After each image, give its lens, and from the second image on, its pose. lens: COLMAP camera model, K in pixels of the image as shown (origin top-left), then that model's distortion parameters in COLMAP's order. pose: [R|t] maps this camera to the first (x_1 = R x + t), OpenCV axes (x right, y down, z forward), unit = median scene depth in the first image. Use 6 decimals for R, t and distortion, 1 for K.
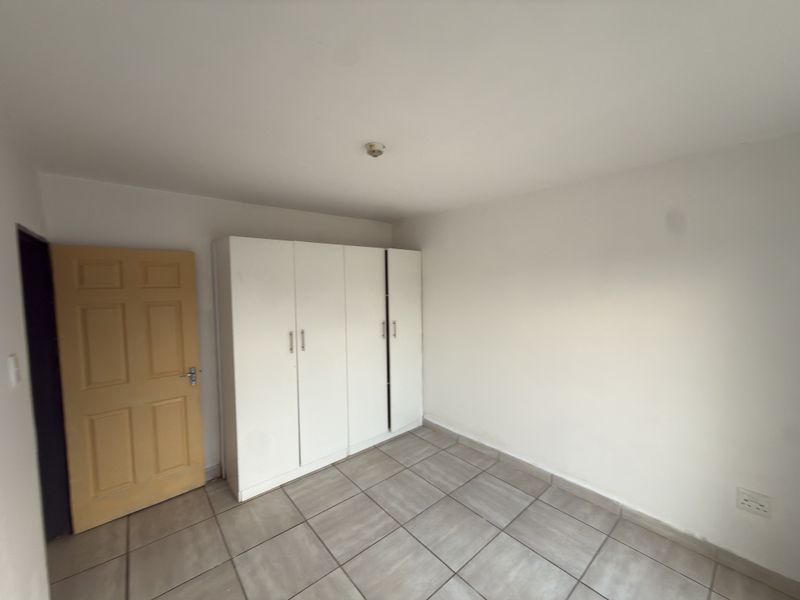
lens RADIAL K [[320.4, 0, 400.4], [0, 320.4, 297.5], [0, 0, 1]] dist [0.004533, -0.000106]
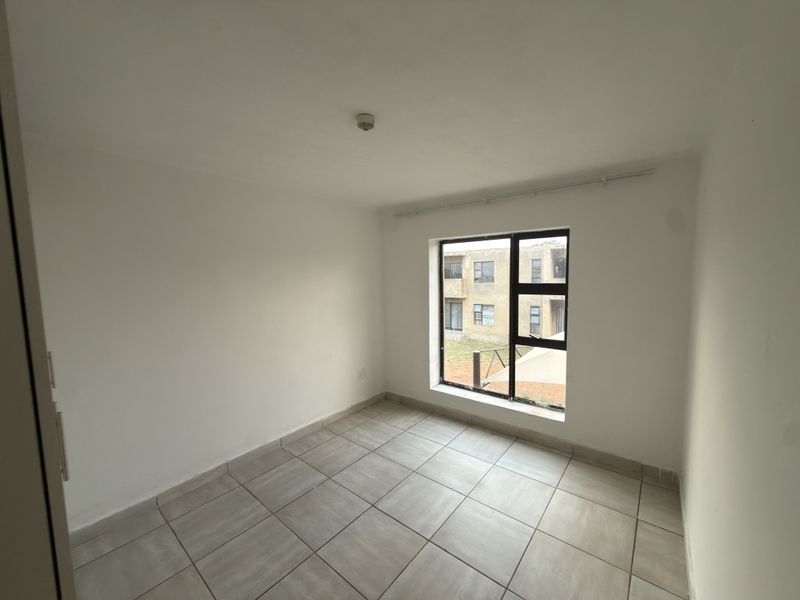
lens RADIAL K [[320.4, 0, 400.4], [0, 320.4, 297.5], [0, 0, 1]] dist [0.004533, -0.000106]
pose [[-0.169615, -0.061755, 0.983574, -0.785340], [0.069864, 0.994770, 0.074506, -0.008305], [-0.983031, 0.081354, -0.164414, 0.814944]]
